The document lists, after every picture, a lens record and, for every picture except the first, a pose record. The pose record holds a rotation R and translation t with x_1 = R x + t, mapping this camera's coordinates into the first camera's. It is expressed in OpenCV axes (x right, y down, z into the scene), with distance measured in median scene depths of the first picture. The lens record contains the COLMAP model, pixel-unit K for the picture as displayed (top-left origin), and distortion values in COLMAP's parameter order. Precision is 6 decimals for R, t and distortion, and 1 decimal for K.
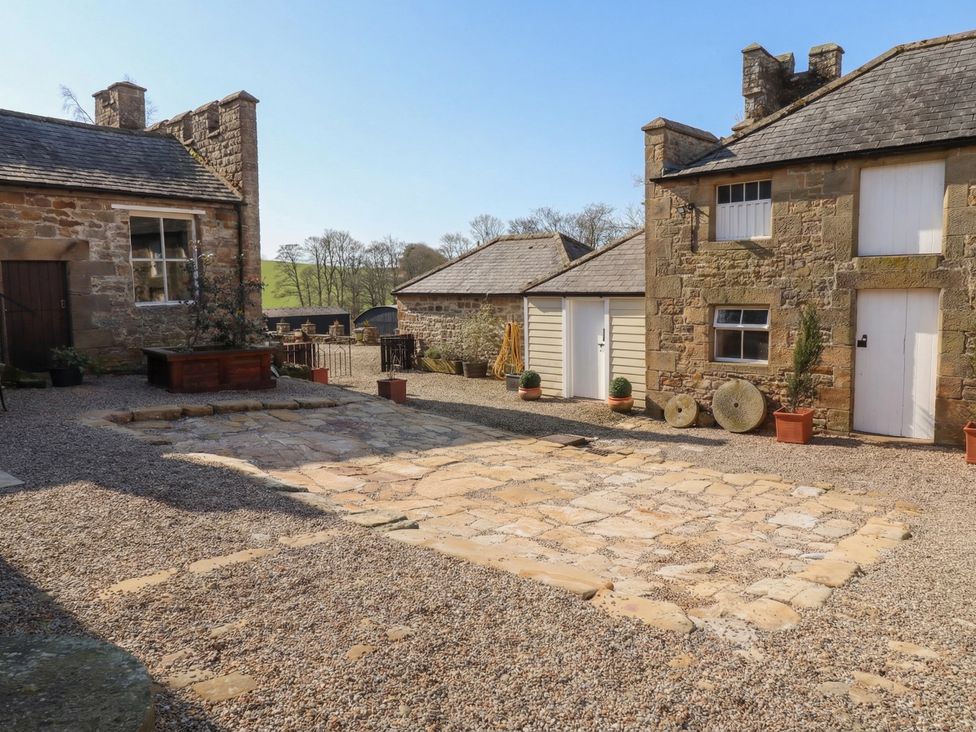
lens RADIAL K [[686.1, 0, 486.8], [0, 686.1, 347.7], [0, 0, 1]] dist [0.005493, -0.000028]
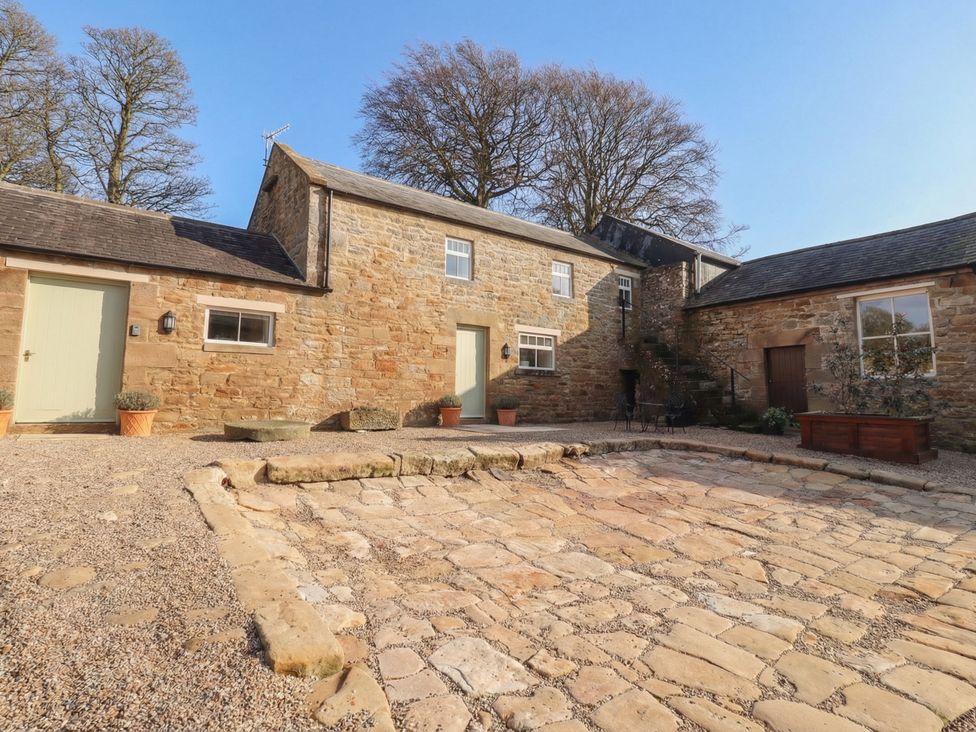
lens RADIAL K [[583.2, 0, 506.9], [0, 583.2, 353.0], [0, 0, 1]] dist [0.005457, 0.001706]
pose [[-0.238140, -0.090629, -0.966993, 1.656673], [-0.110941, 0.991658, -0.065619, 0.067654], [0.964874, 0.091653, -0.246208, 2.028159]]
